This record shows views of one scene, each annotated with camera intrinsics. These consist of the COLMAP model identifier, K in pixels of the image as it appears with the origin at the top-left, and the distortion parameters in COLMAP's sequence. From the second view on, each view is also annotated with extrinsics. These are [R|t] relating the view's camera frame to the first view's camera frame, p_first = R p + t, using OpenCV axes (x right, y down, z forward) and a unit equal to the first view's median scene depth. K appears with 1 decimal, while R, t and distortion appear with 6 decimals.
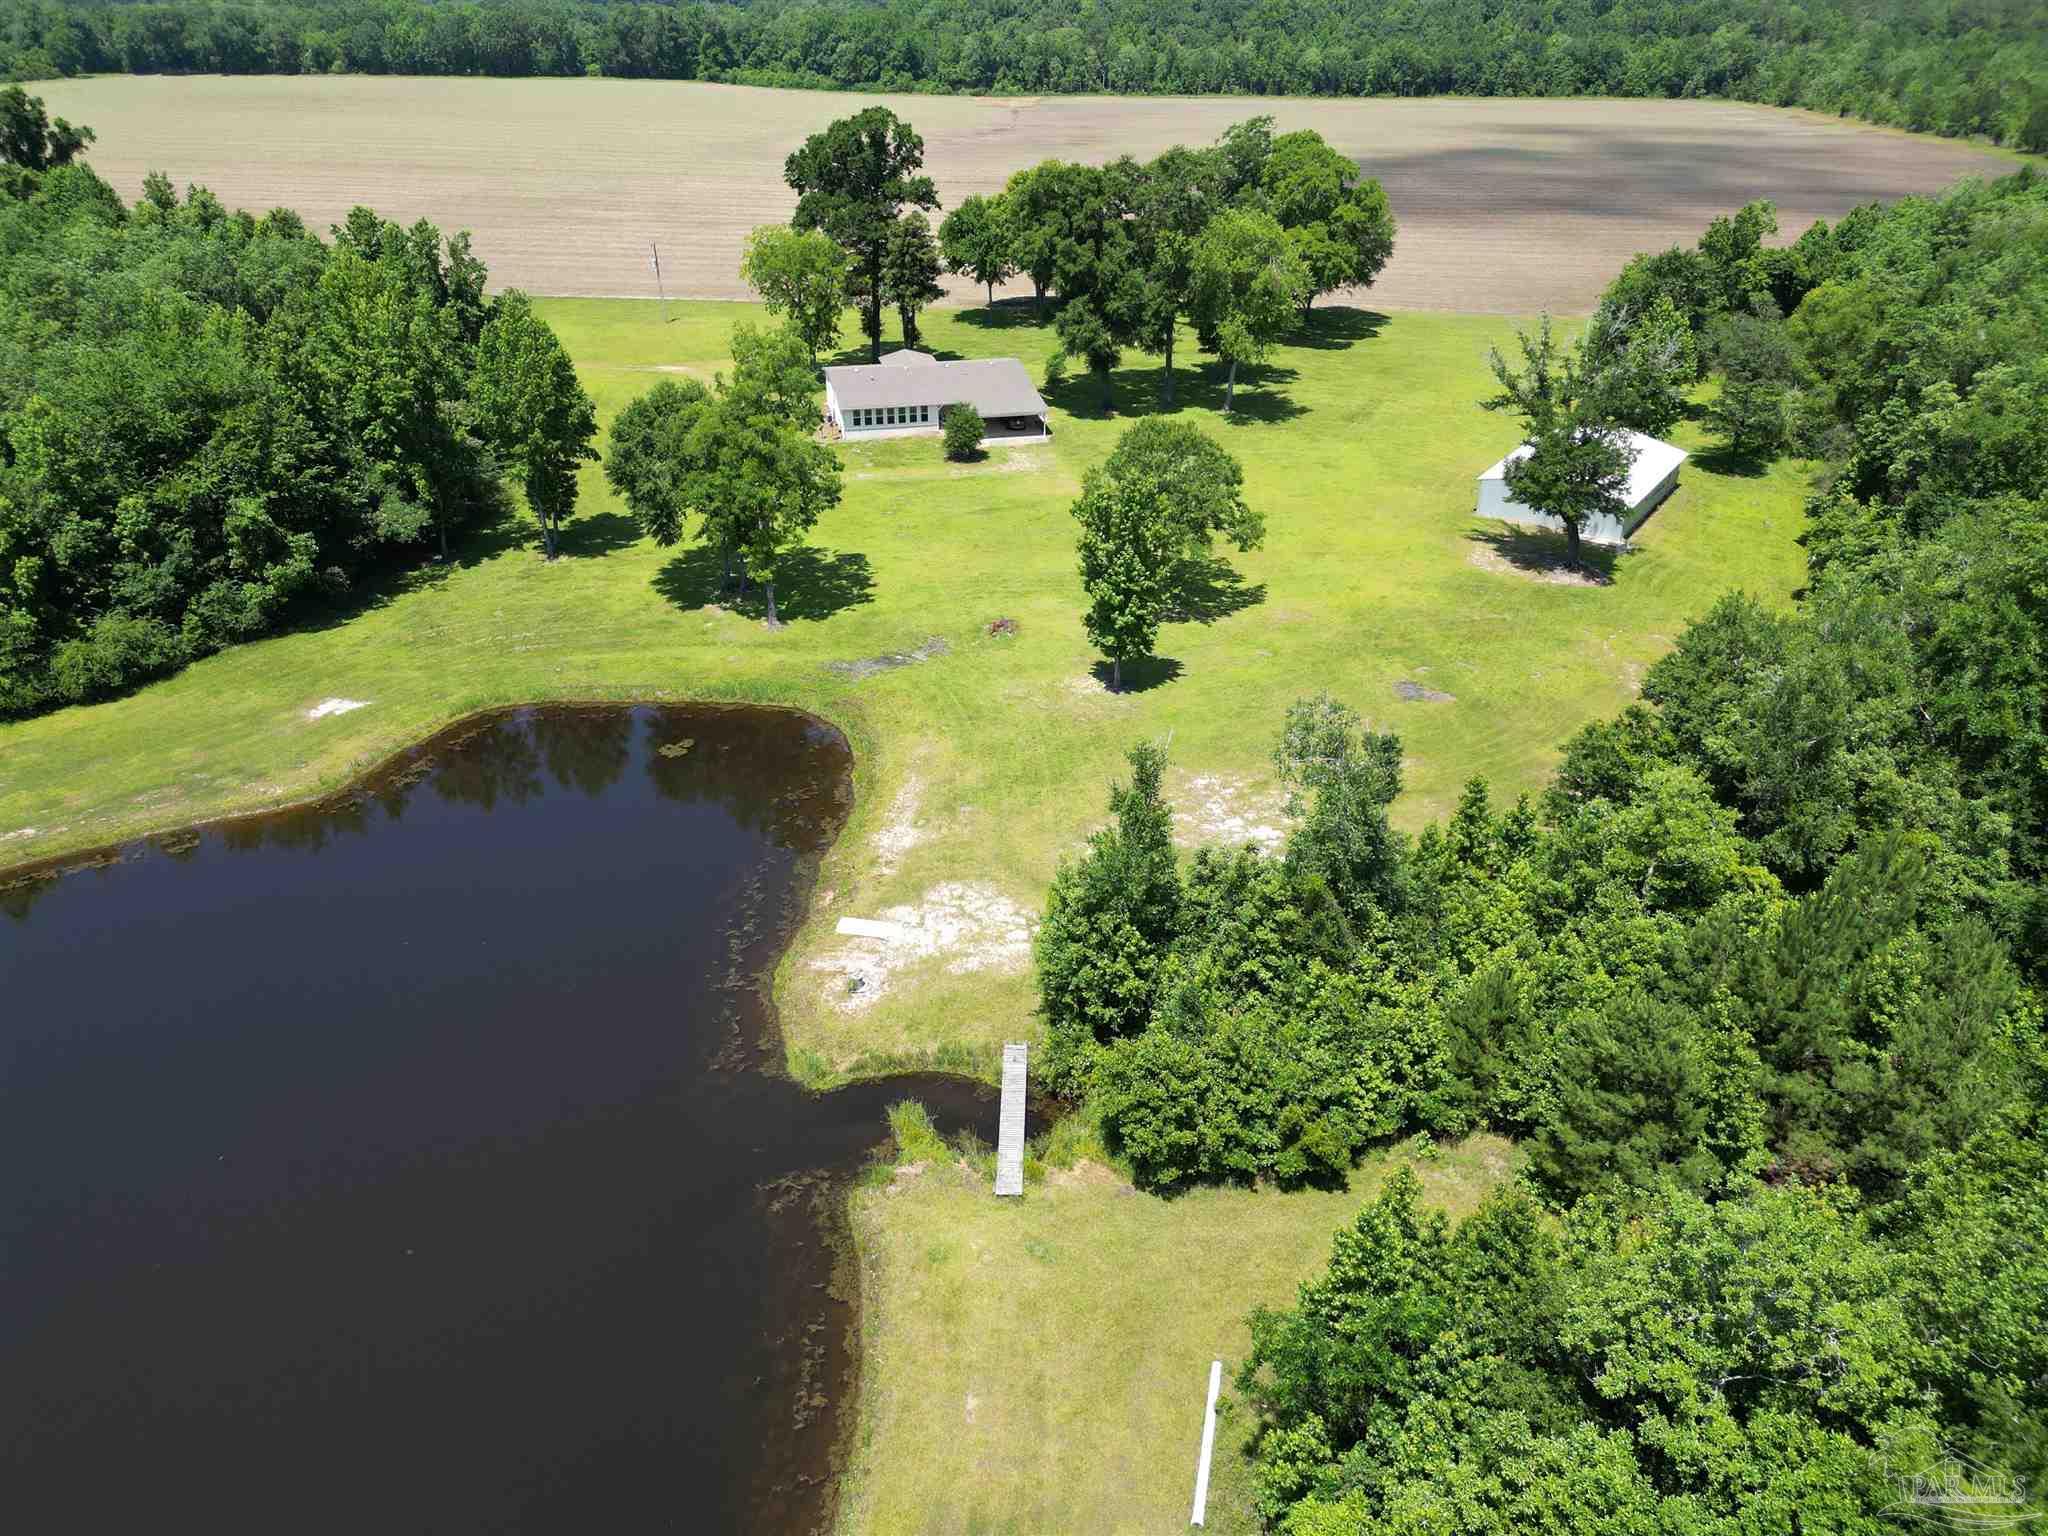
lens RADIAL K [[1353.9, 0, 1024.0], [0, 1353.9, 768.0], [0, 0, 1]] dist [0.039471, -0.023608]
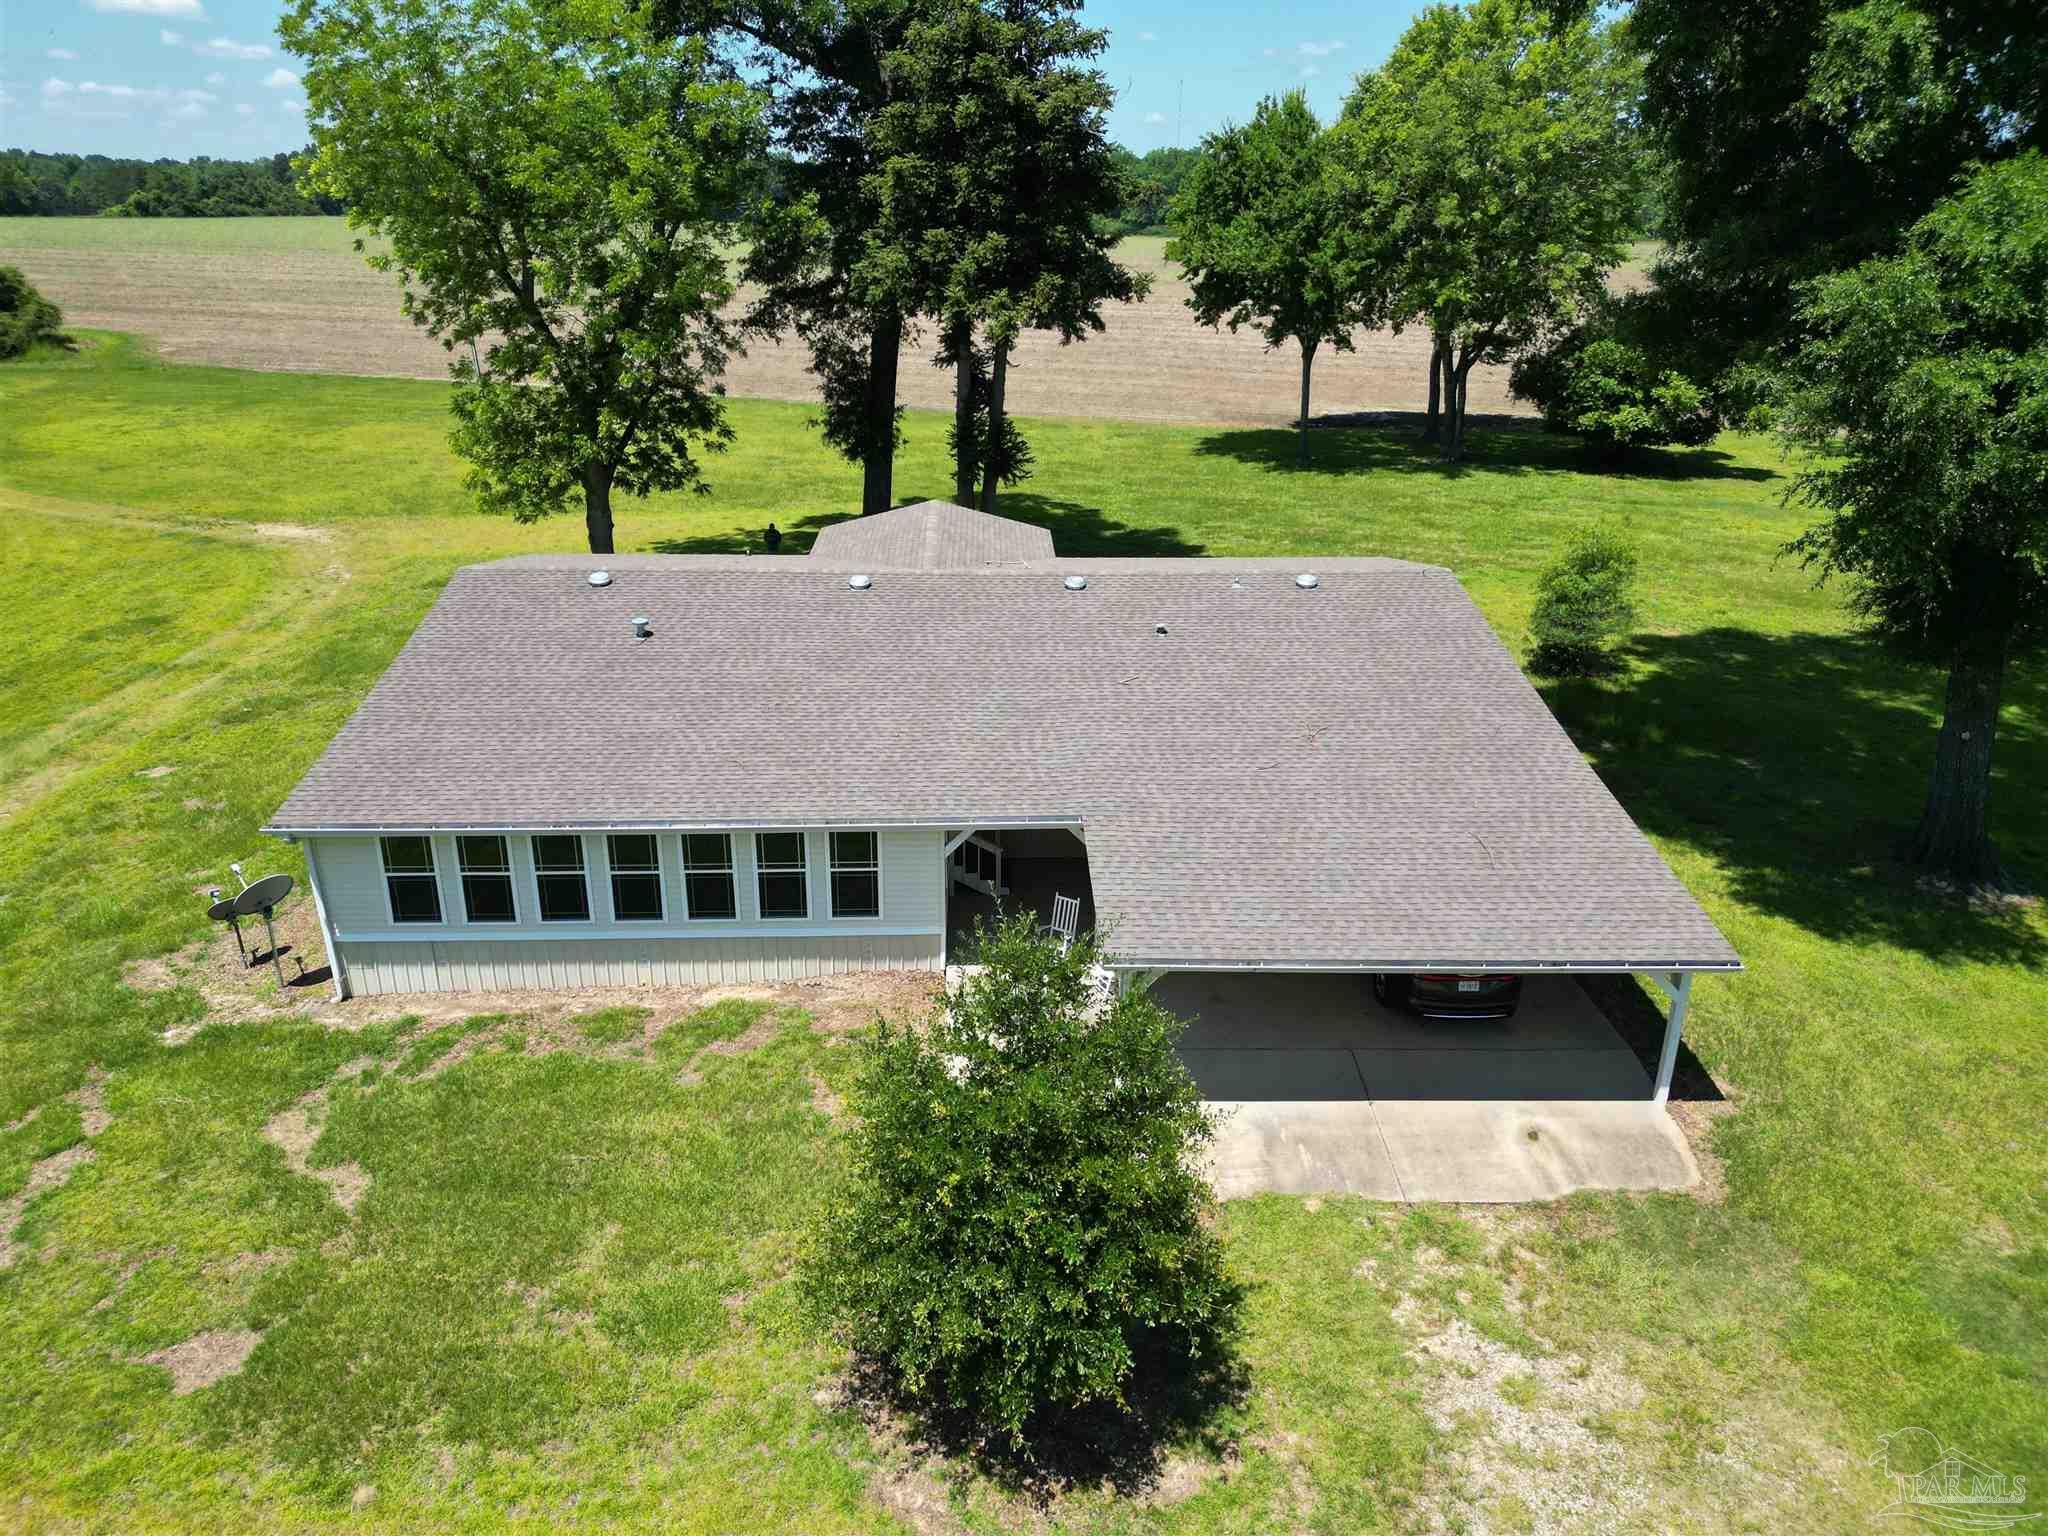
lens RADIAL K [[1353.9, 0, 1024.0], [0, 1353.9, 768.0], [0, 0, 1]] dist [0.039471, -0.023608]
pose [[0.977238, 0.083563, -0.194995, -0.022766], [-0.108531, 0.986692, -0.121082, -0.237346], [0.182282, 0.139489, 0.973302, 0.786628]]
